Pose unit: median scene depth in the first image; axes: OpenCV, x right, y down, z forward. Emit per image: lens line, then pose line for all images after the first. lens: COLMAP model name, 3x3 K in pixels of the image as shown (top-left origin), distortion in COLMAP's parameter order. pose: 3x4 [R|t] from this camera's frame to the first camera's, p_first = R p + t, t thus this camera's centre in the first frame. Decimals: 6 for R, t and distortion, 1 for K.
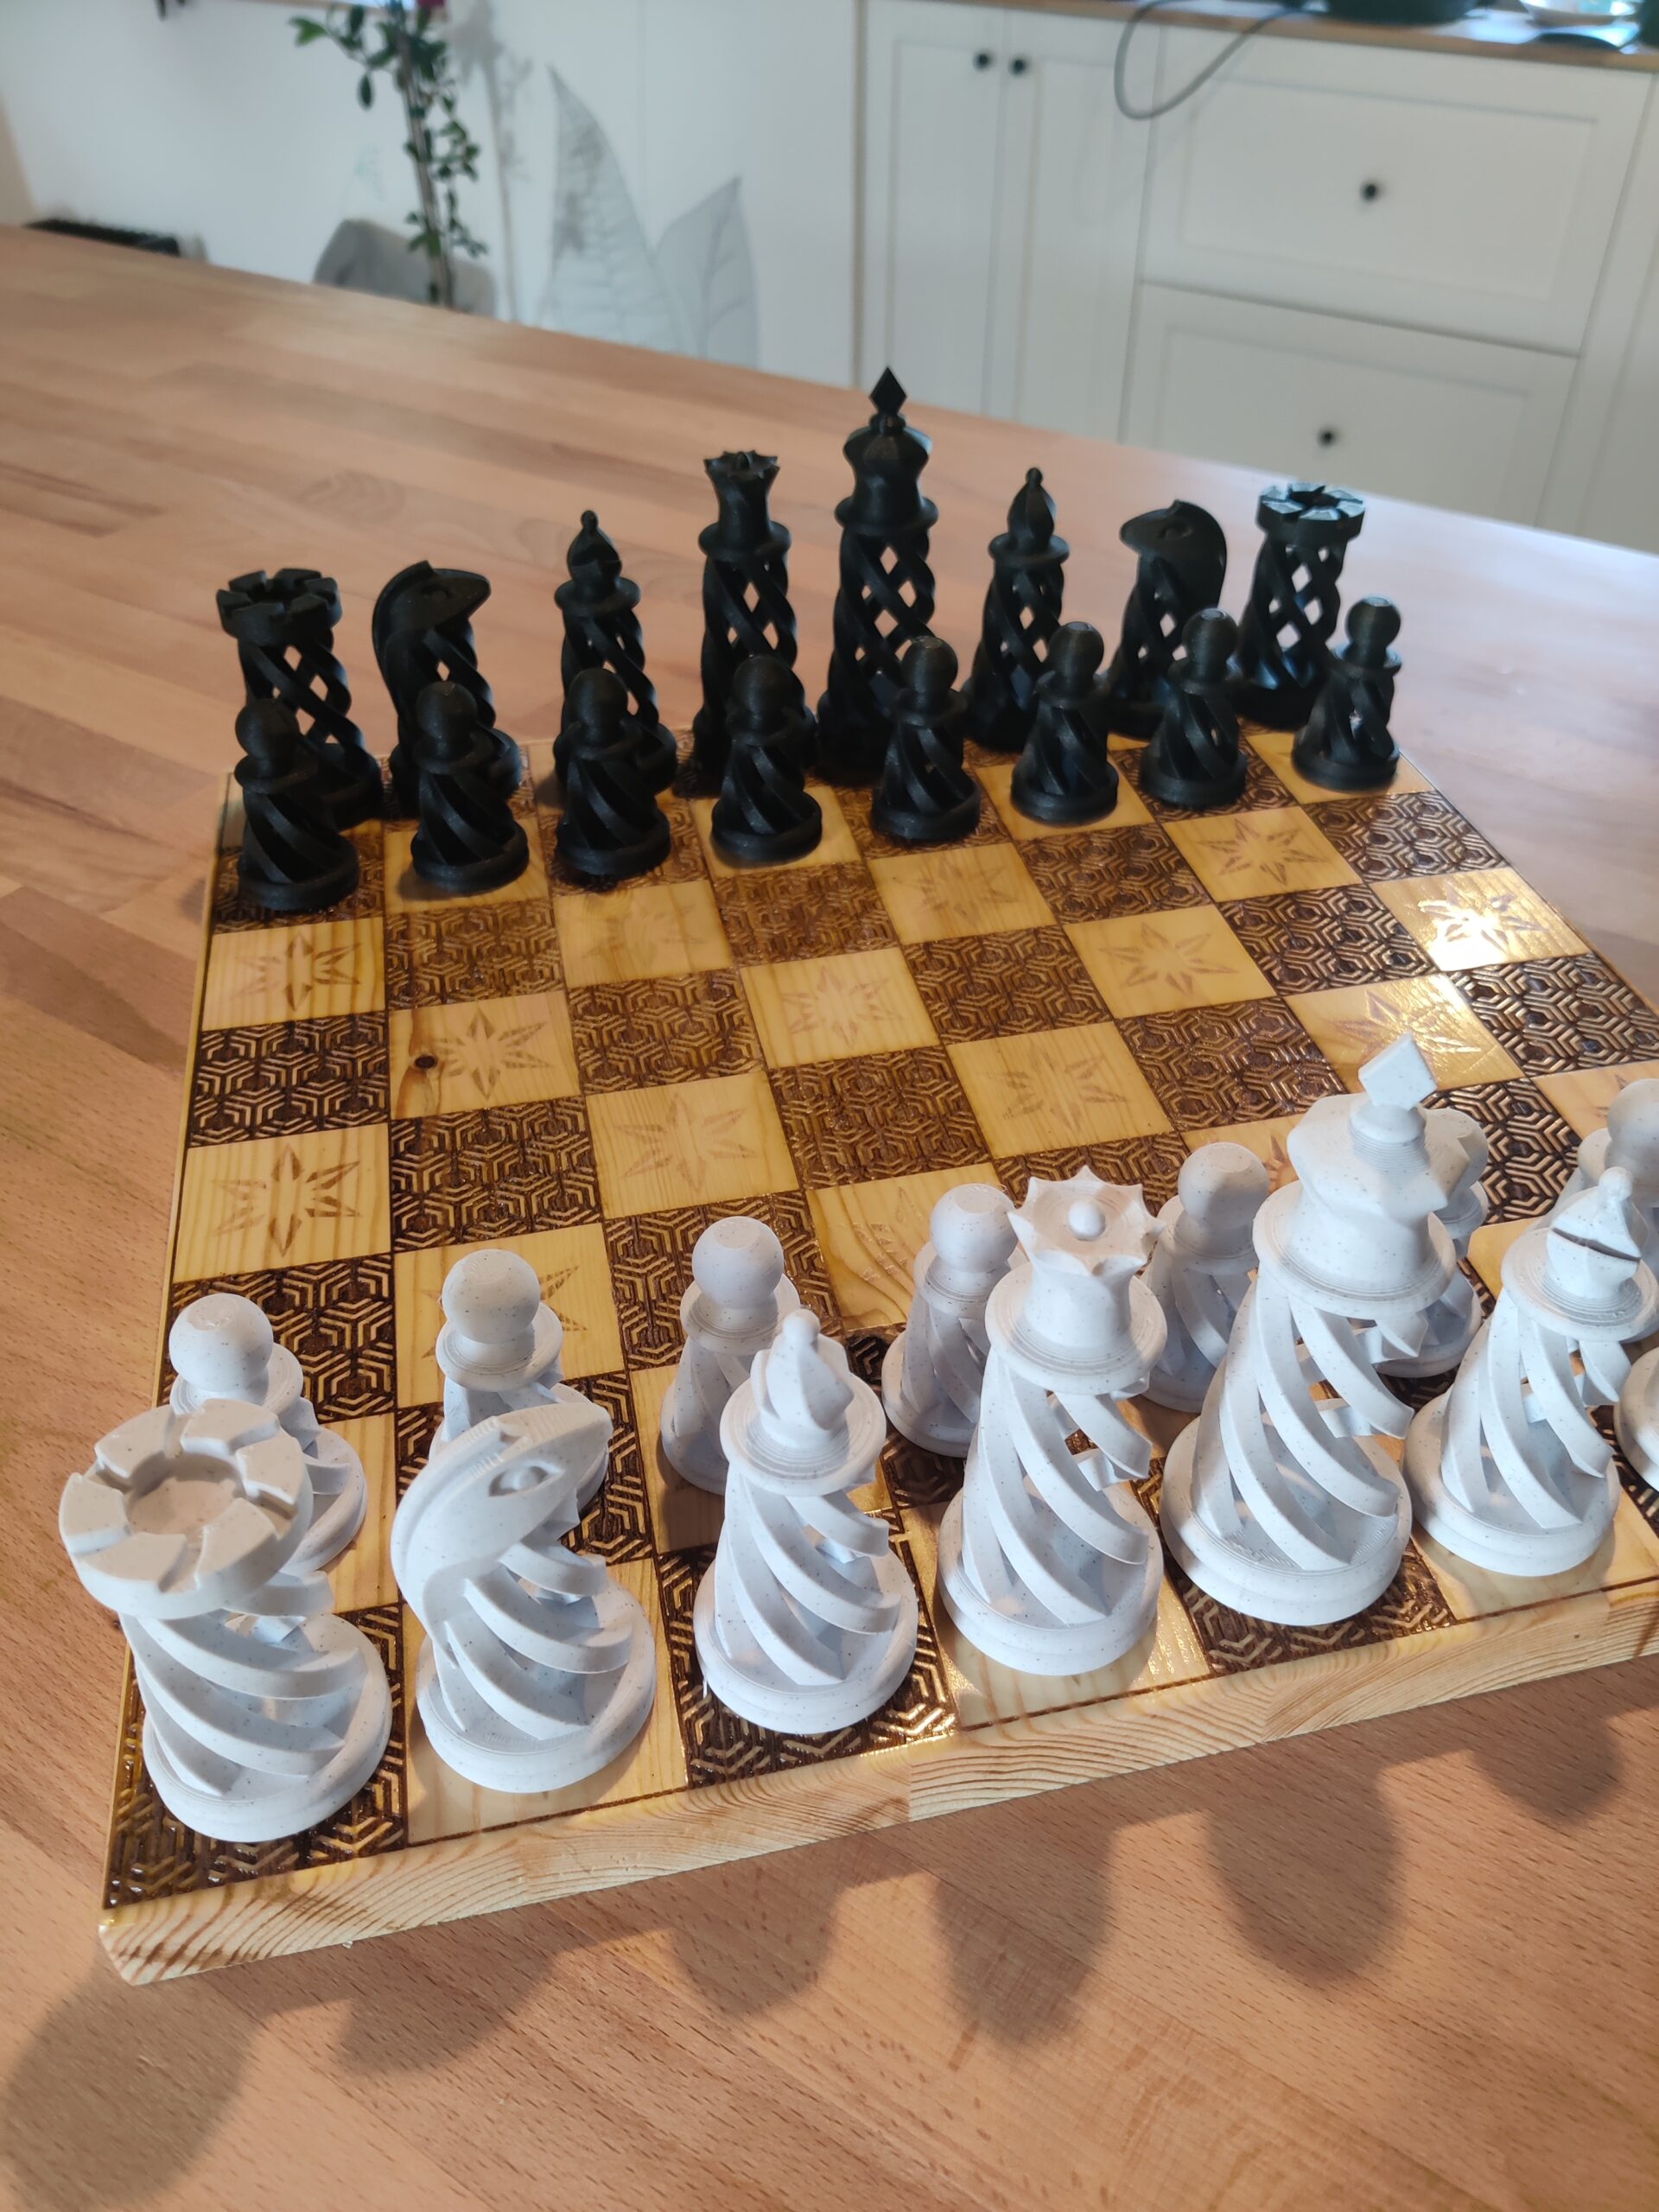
lens RADIAL K [[1706.0, 0, 829.5], [0, 1706.0, 1106.0], [0, 0, 1]] dist [-0.001303, -0.004321]
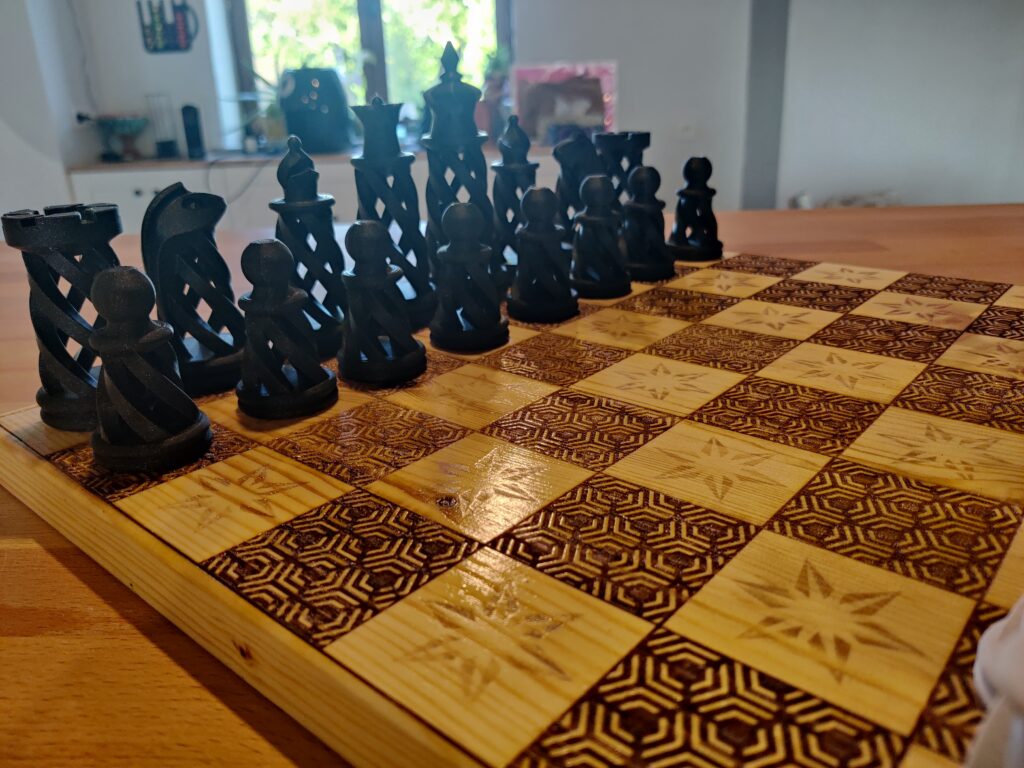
lens RADIAL K [[789.8, 0, 512.0], [0, 789.8, 384.0], [0, 0, 1]] dist [-0.001303, -0.004321]
pose [[0.809618, -0.238319, 0.536398, -0.429818], [0.393822, 0.898186, -0.195360, 0.018353], [-0.435227, 0.369412, 0.821043, 0.535990]]
